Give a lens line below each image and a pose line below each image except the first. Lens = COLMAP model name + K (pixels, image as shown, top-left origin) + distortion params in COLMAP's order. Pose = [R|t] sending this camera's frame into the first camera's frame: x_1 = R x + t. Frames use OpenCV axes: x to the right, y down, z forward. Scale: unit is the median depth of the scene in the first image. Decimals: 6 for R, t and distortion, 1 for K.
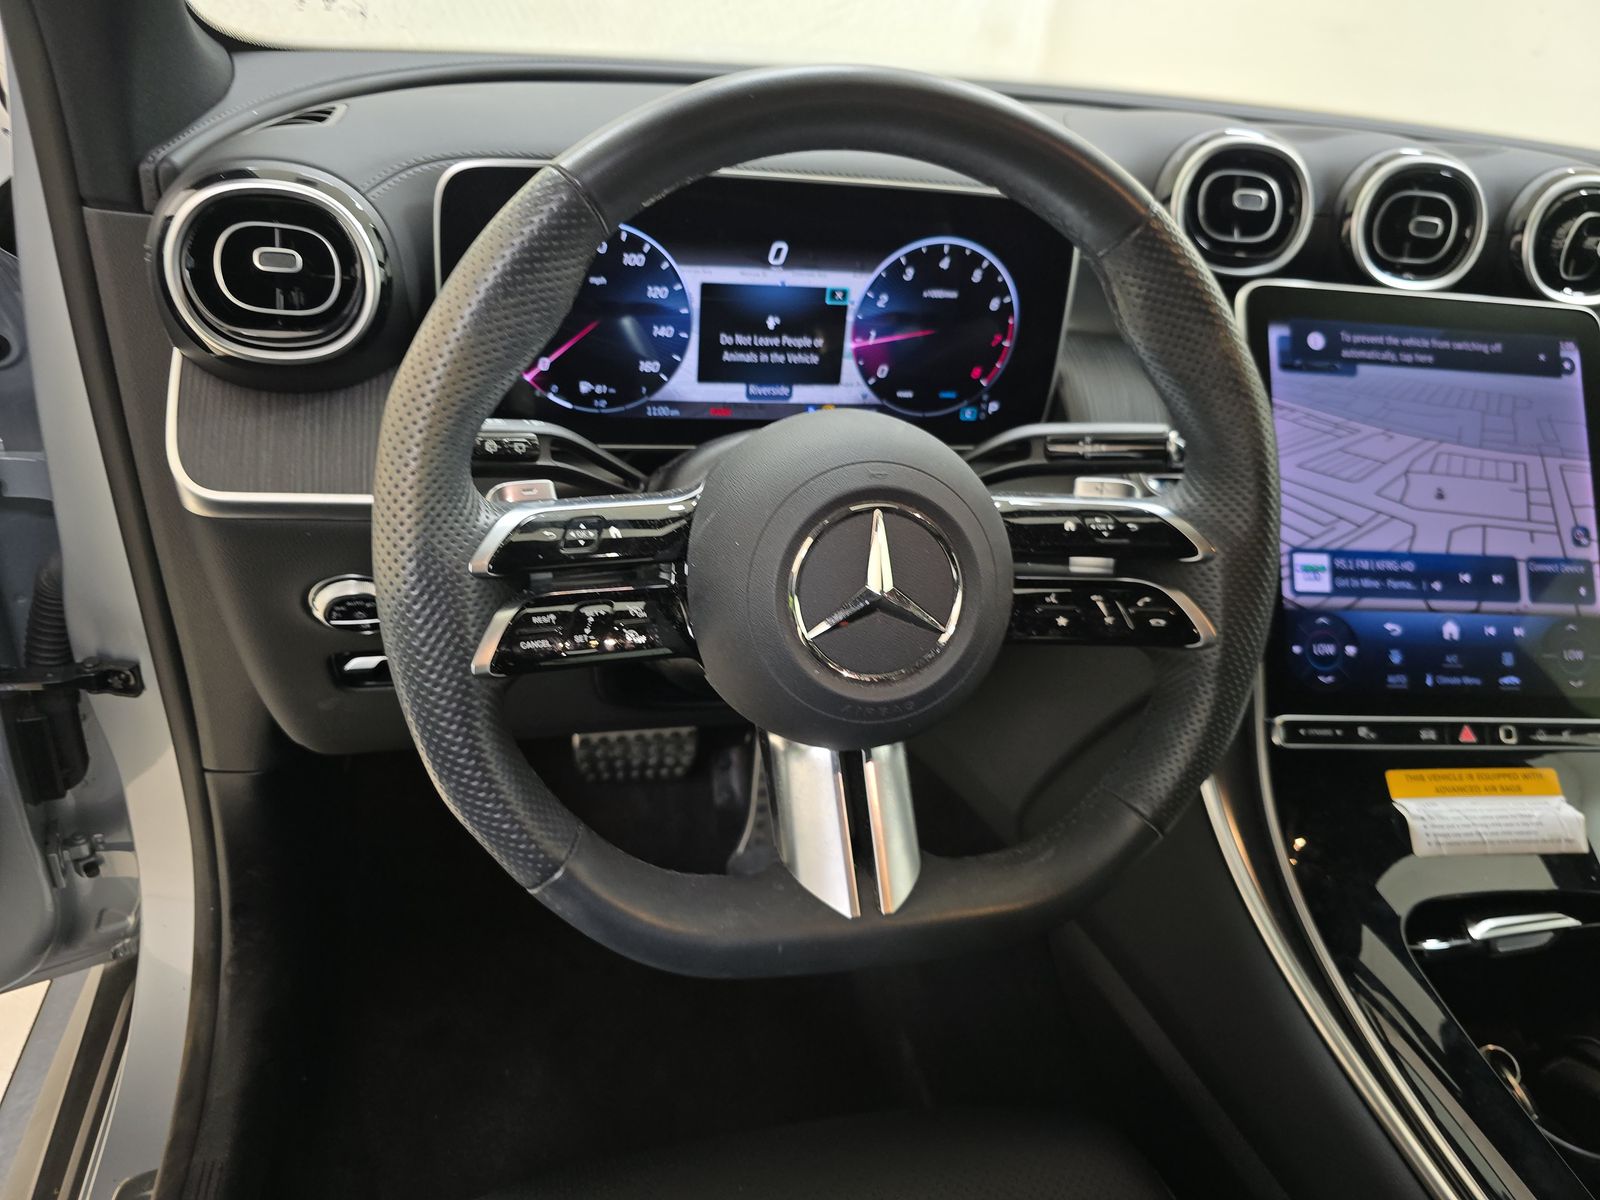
lens RADIAL K [[1051.6, 0, 799.2], [0, 1051.6, 594.2], [0, 0, 1]] dist [0.038489, -0.031083]
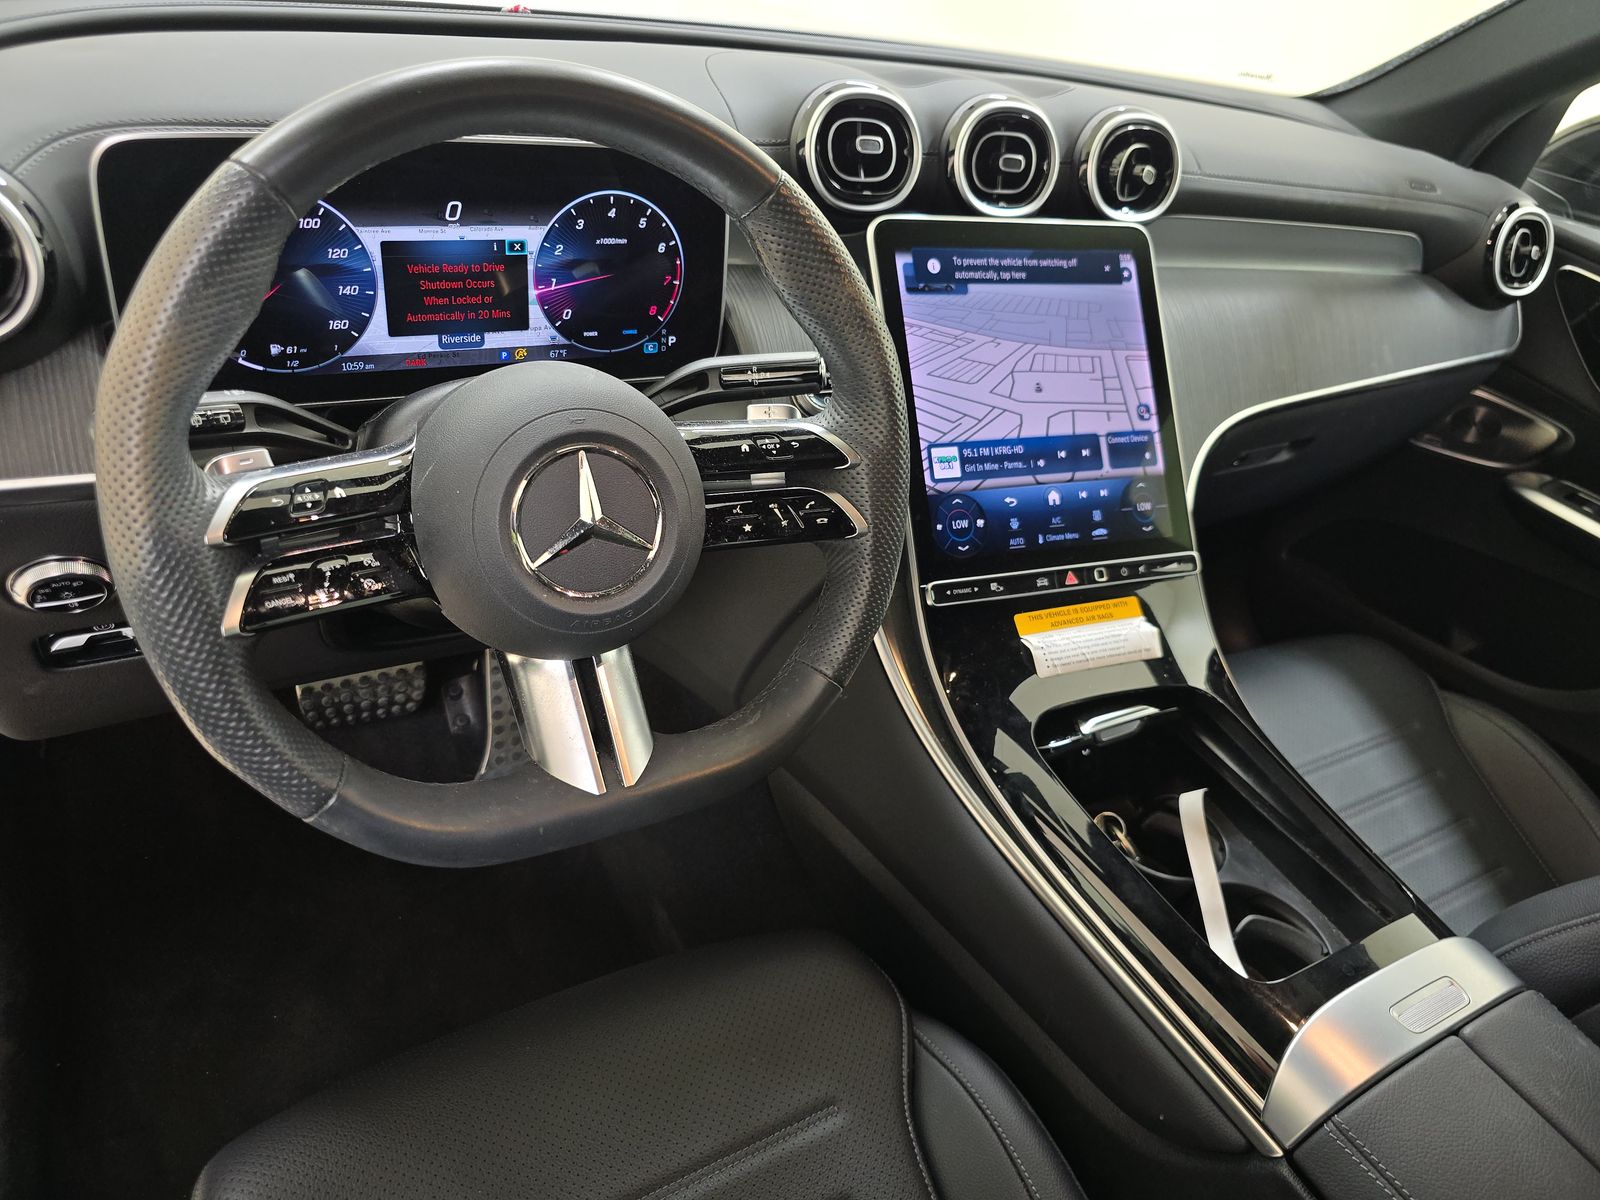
lens RADIAL K [[1051.6, 0, 817.5], [0, 1051.6, 597.7], [0, 0, 1]] dist [0.038489, -0.031083]
pose [[0.952837, -0.125175, 0.276467, -0.015573], [0.098506, 0.989217, 0.108384, -0.016730], [-0.287052, -0.076039, 0.954892, -0.167838]]
